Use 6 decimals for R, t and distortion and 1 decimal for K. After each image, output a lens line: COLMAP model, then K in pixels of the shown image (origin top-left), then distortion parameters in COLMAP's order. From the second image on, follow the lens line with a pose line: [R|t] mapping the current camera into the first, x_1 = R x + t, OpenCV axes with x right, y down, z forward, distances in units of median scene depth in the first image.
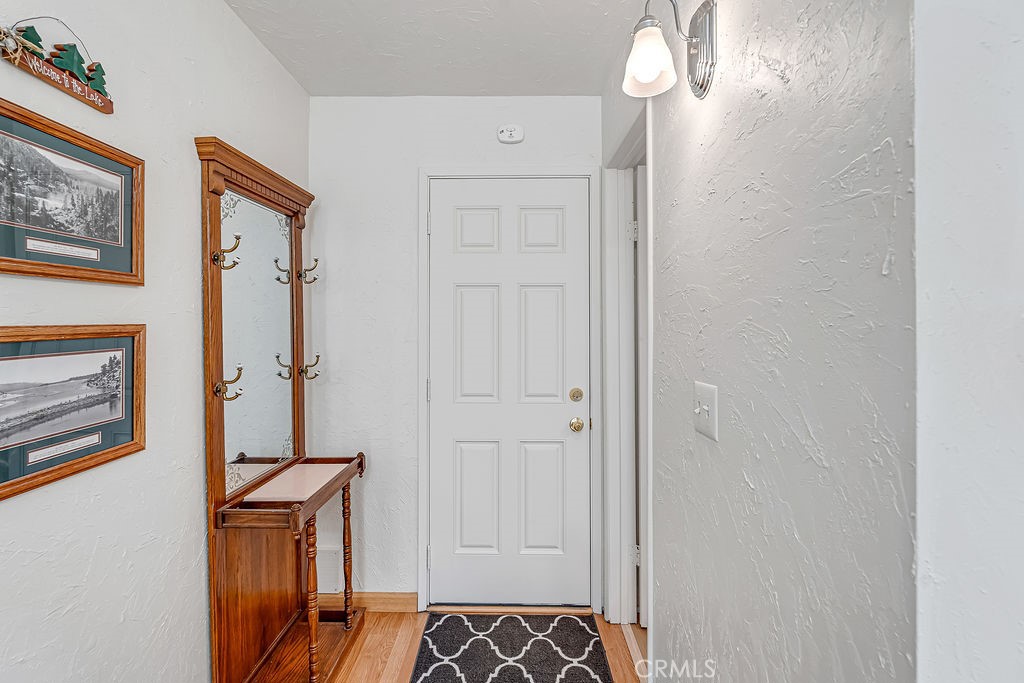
lens RADIAL K [[459.3, 0, 508.8], [0, 459.3, 325.7], [0, 0, 1]] dist [-0.006946, 0.000097]
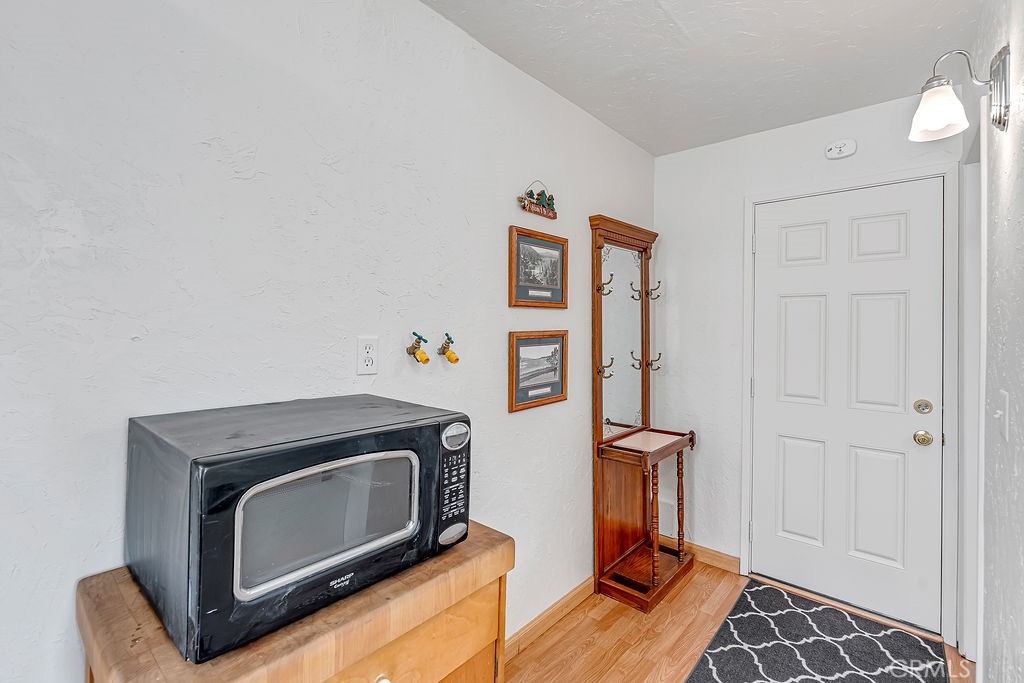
lens RADIAL K [[459.3, 0, 508.8], [0, 459.3, 325.7], [0, 0, 1]] dist [-0.006946, 0.000097]
pose [[0.761415, 0.005220, -0.648244, 0.128402], [-0.008611, 0.999961, -0.002063, -0.009722], [0.648208, 0.007153, 0.761430, -0.340401]]
